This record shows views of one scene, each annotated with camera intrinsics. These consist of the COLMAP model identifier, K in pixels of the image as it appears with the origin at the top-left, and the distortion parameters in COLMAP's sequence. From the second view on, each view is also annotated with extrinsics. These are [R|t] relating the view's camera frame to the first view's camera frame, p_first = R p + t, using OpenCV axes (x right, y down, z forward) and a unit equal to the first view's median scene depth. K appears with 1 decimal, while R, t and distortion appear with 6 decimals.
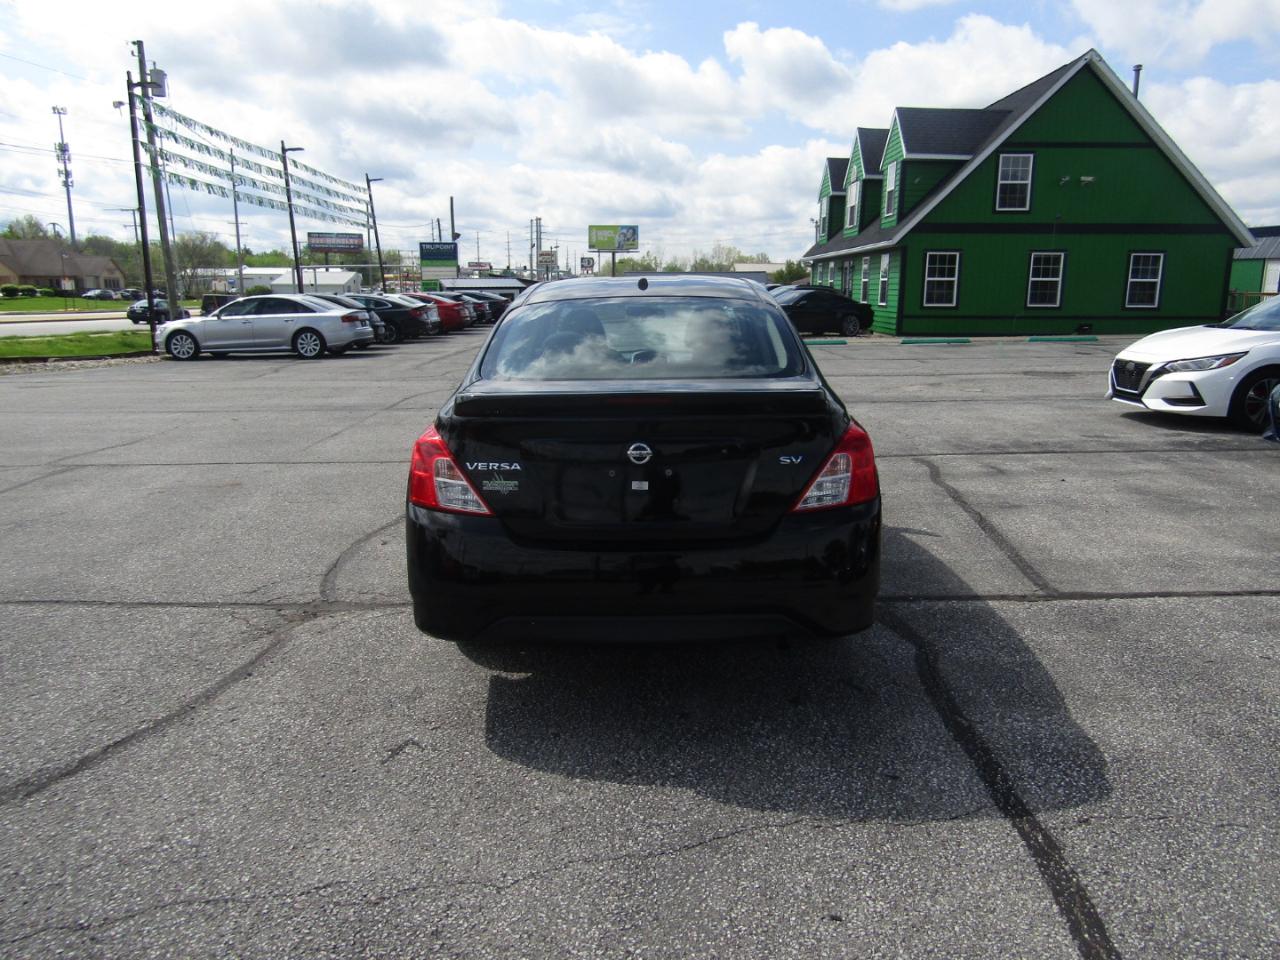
lens RADIAL K [[894.0, 0, 643.7], [0, 894.0, 480.4], [0, 0, 1]] dist [-0.015046, -0.003441]
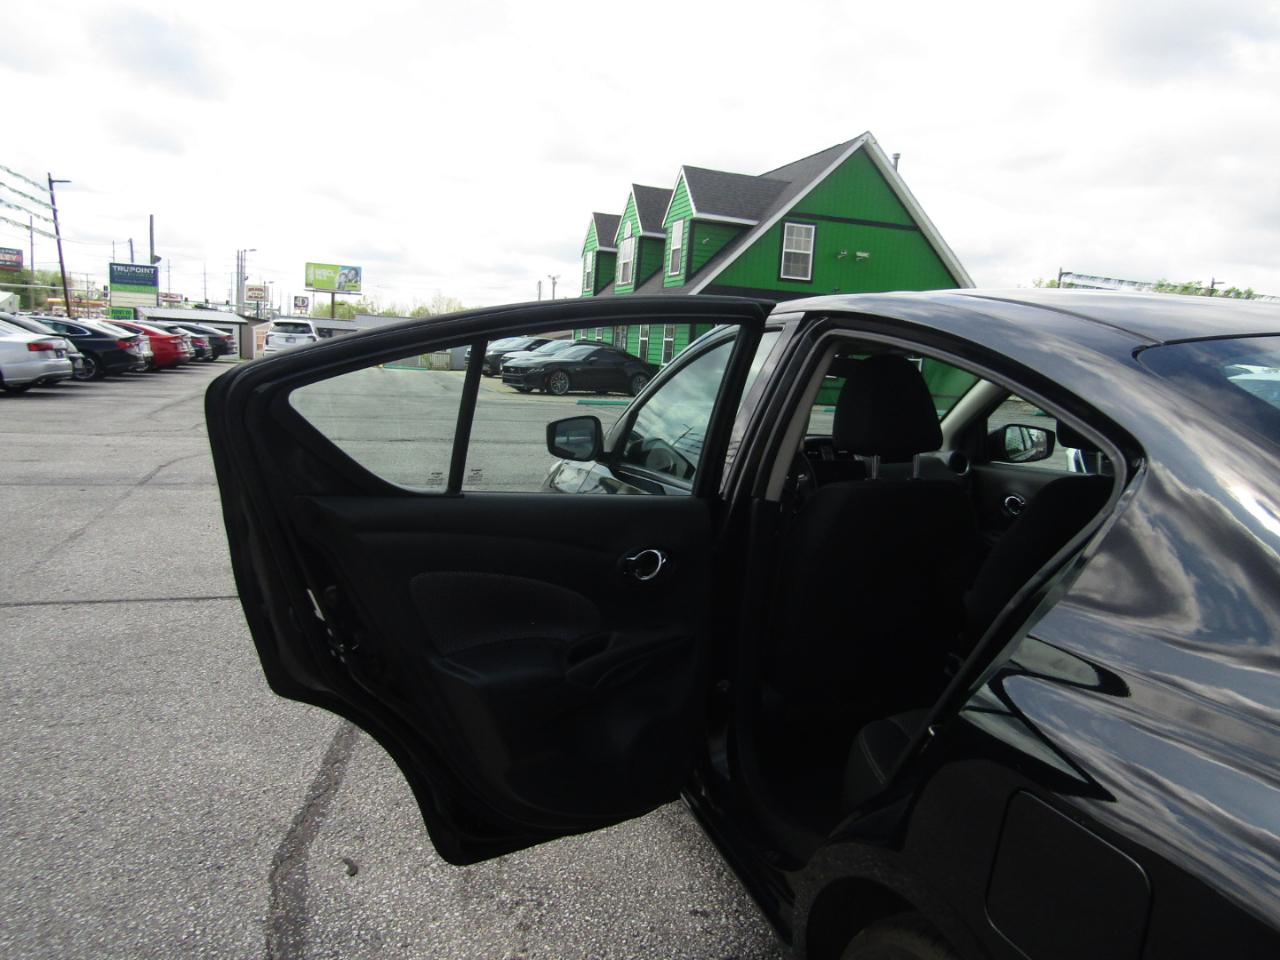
lens RADIAL K [[898.4, 0, 640.0], [0, 898.4, 480.0], [0, 0, 1]] dist [-0.015486, -0.001347]
pose [[0.952080, 0.015765, 0.305443, -0.076307], [0.002445, 0.998246, -0.059146, -0.023722], [-0.305839, 0.057058, 0.950372, 0.139510]]
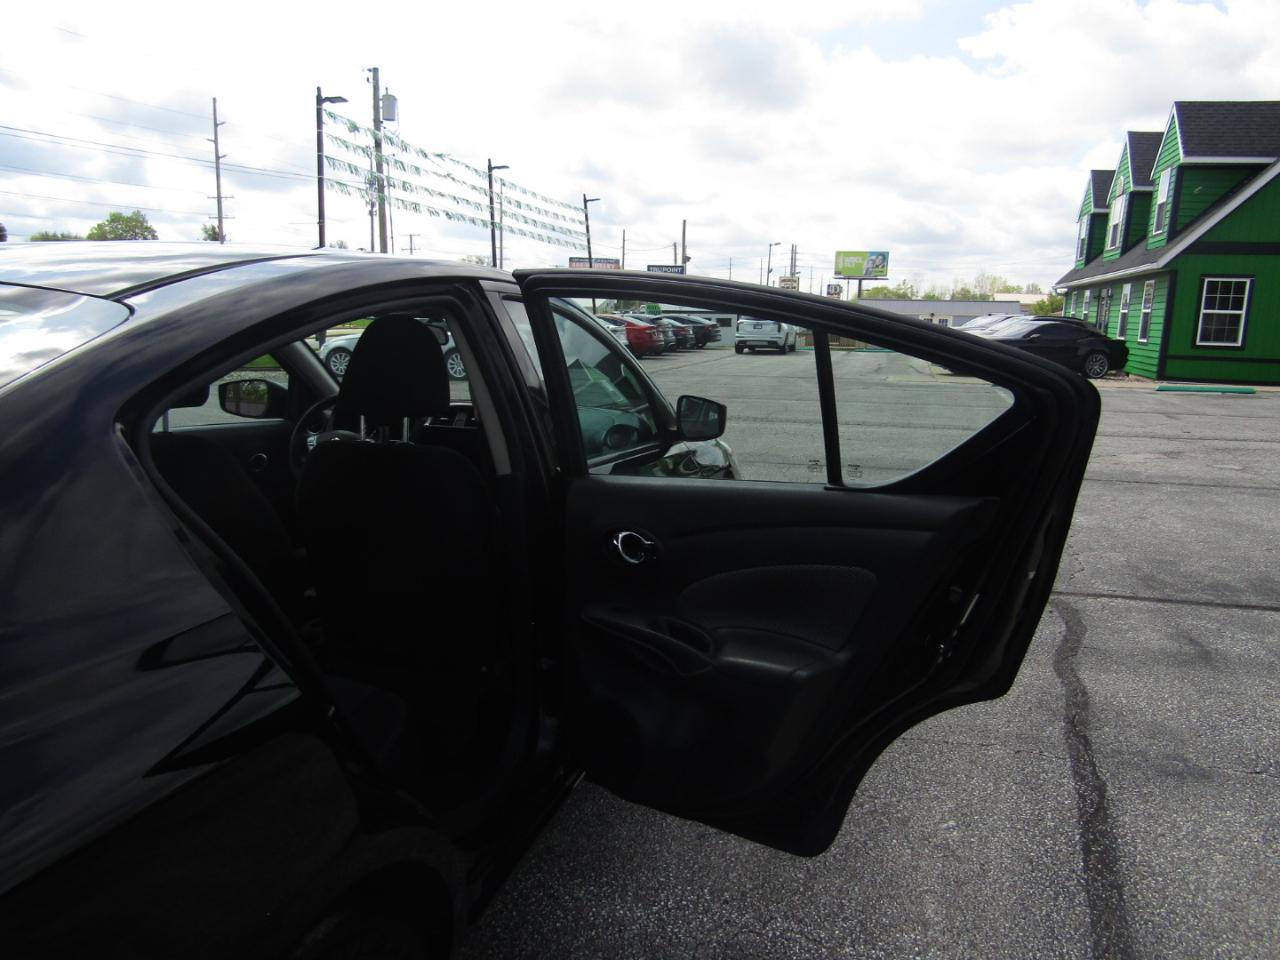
lens RADIAL K [[894.0, 0, 643.7], [0, 894.0, 480.4], [0, 0, 1]] dist [-0.015046, -0.003441]
pose [[0.961873, 0.071111, -0.264091, 0.073982], [-0.078661, 0.996737, -0.018108, -0.027087], [0.261942, 0.038191, 0.964328, 0.139590]]
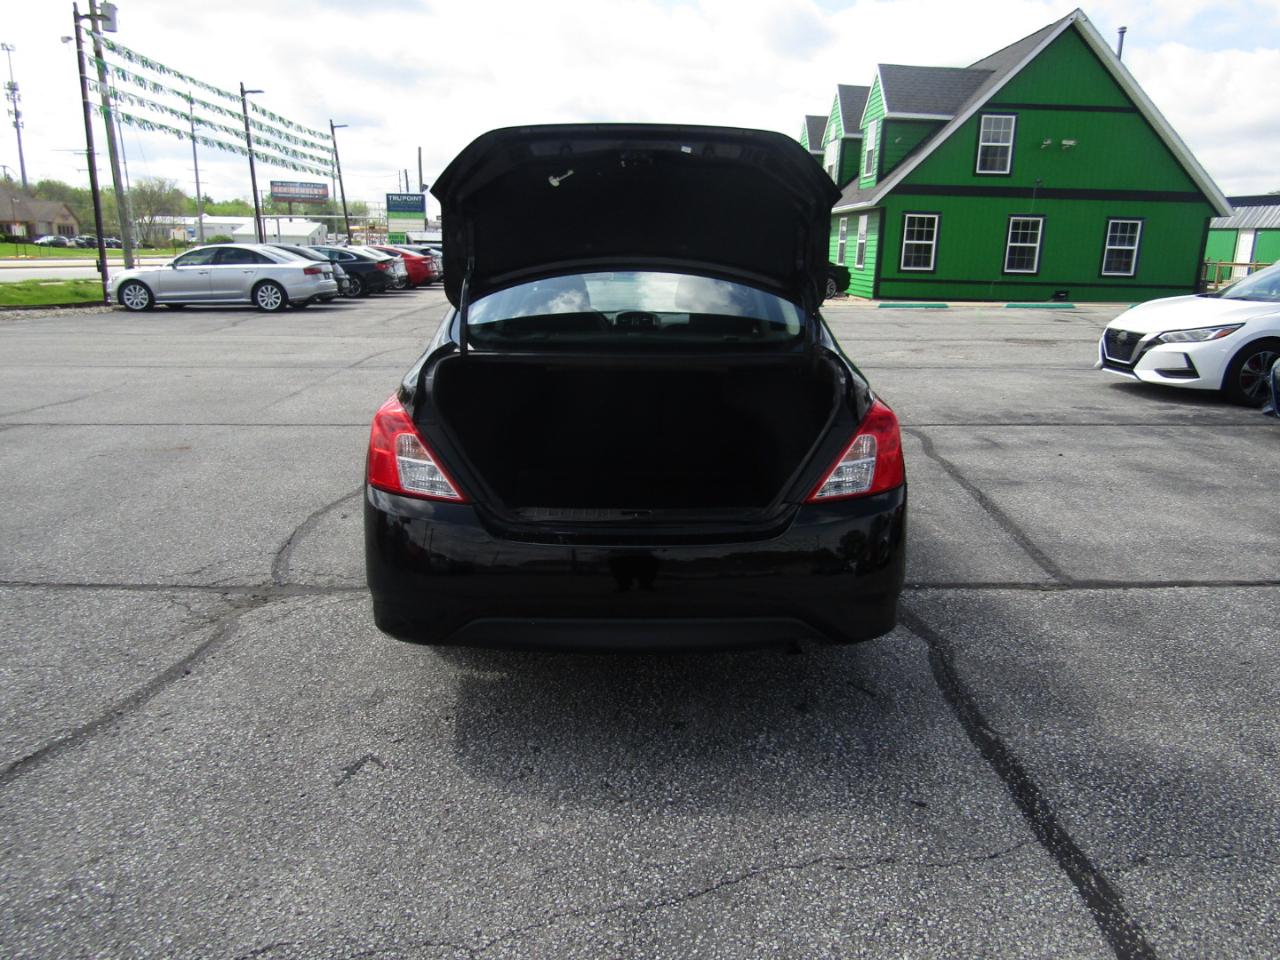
lens RADIAL K [[894.0, 0, 643.7], [0, 894.0, 480.4], [0, 0, 1]] dist [-0.015046, -0.003441]
pose [[0.999318, 0.011422, 0.035123, -0.003757], [-0.012977, 0.998931, 0.044365, -0.003083], [-0.034579, -0.044790, 0.998398, 0.018597]]
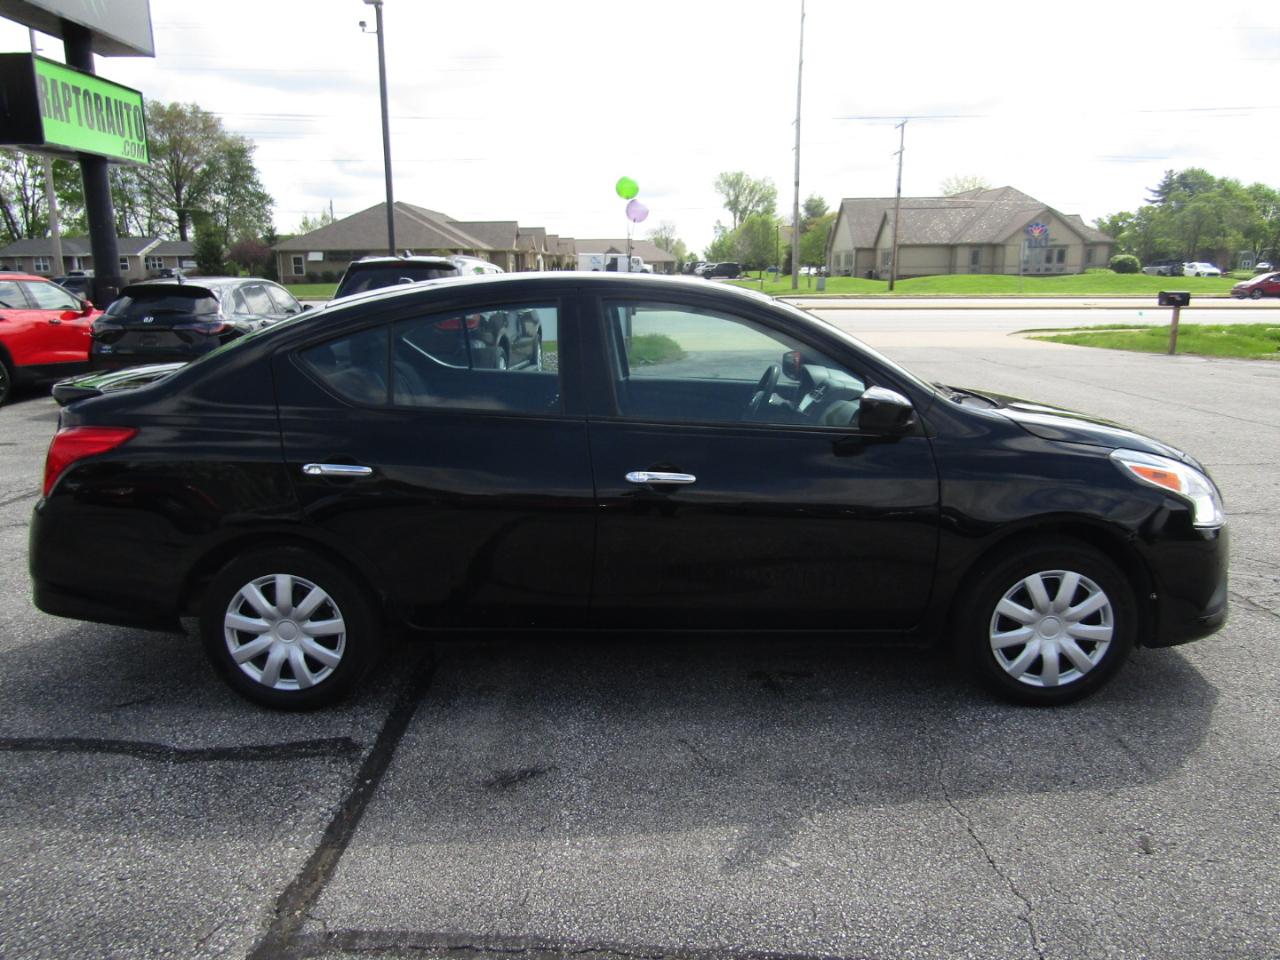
lens RADIAL K [[875.1, 0, 600.1], [0, 875.1, 477.8], [0, 0, 1]] dist [-0.007721, -0.001377]
pose [[-0.008452, 0.216505, -0.976245, 0.181877], [-0.191067, 0.957943, 0.214100, -0.050528], [0.981541, 0.188338, 0.033270, 0.233327]]
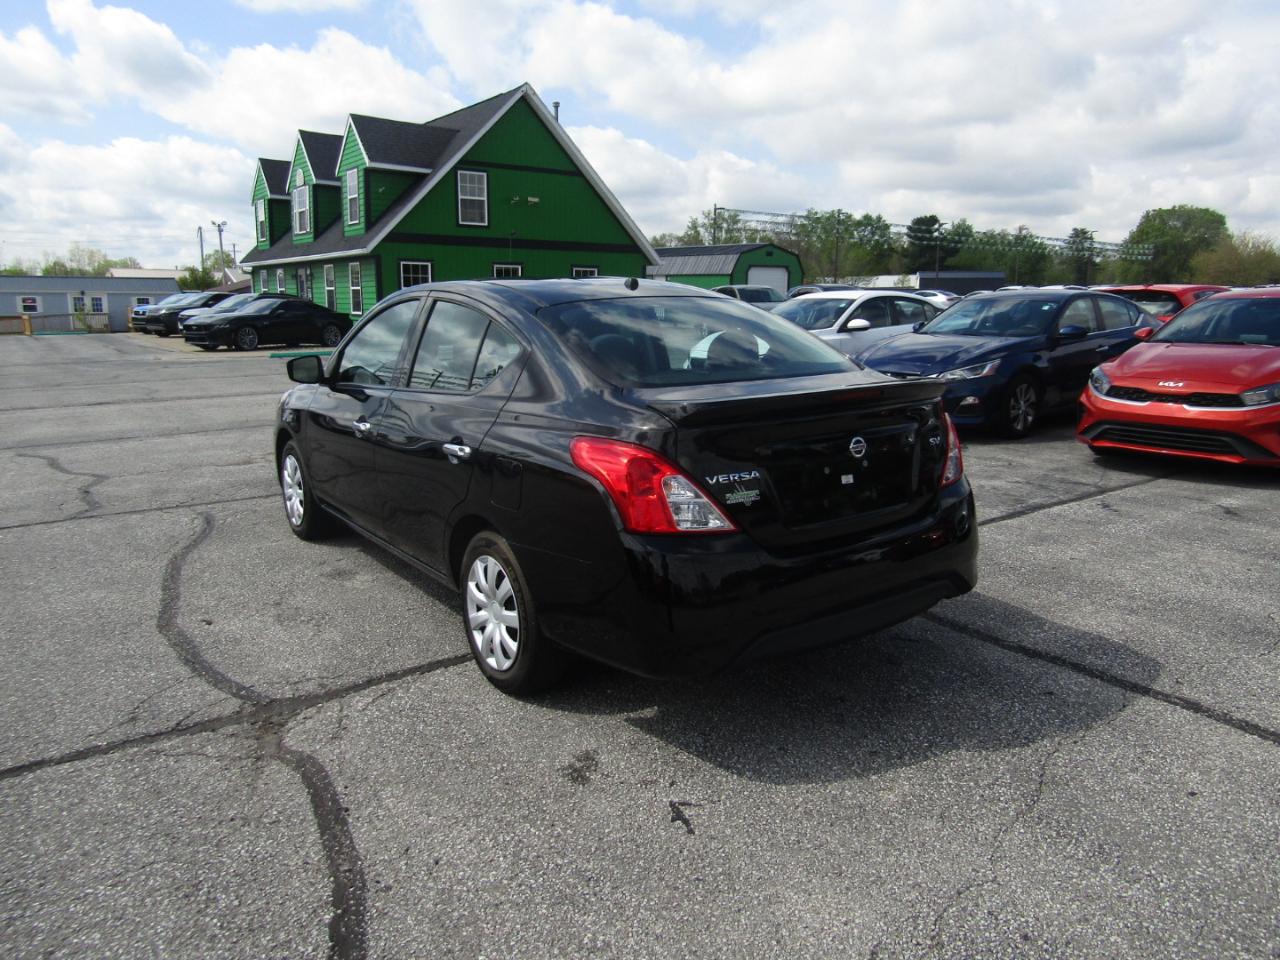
lens RADIAL K [[894.0, 0, 643.7], [0, 894.0, 480.4], [0, 0, 1]] dist [-0.015046, -0.003441]
pose [[0.801210, -0.111059, 0.587987, -0.110715], [0.117353, 0.992707, 0.027594, -0.006942], [-0.586763, 0.046893, 0.808400, 0.043620]]
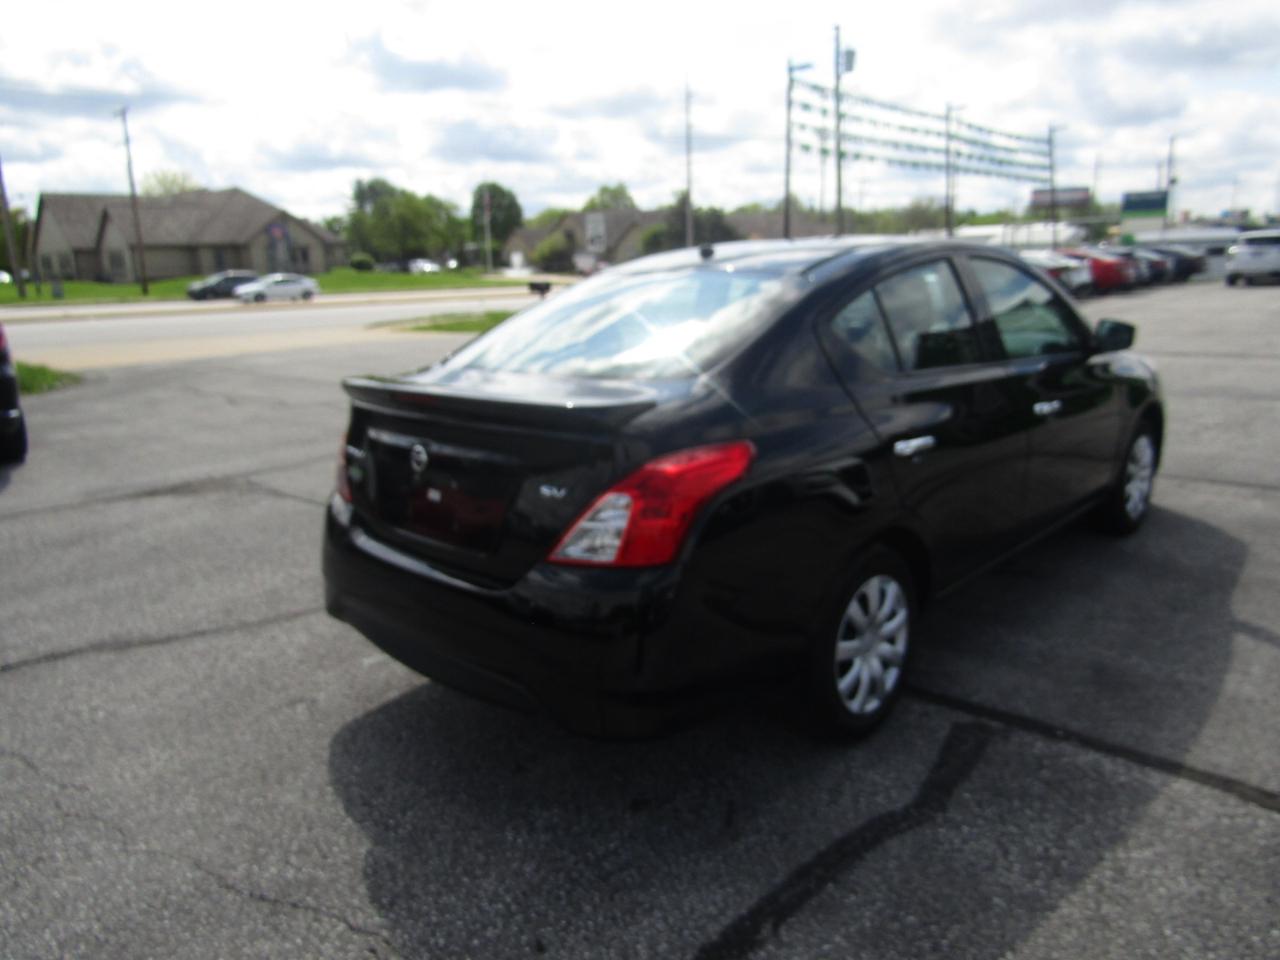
lens RADIAL K [[884.0, 0, 647.7], [0, 884.0, 481.4], [0, 0, 1]] dist [-0.010724, 0.002757]
pose [[0.729517, 0.138343, -0.669825, 0.102537], [-0.106094, 0.990365, 0.088998, -0.015296], [0.675684, 0.006139, 0.737166, 0.069979]]
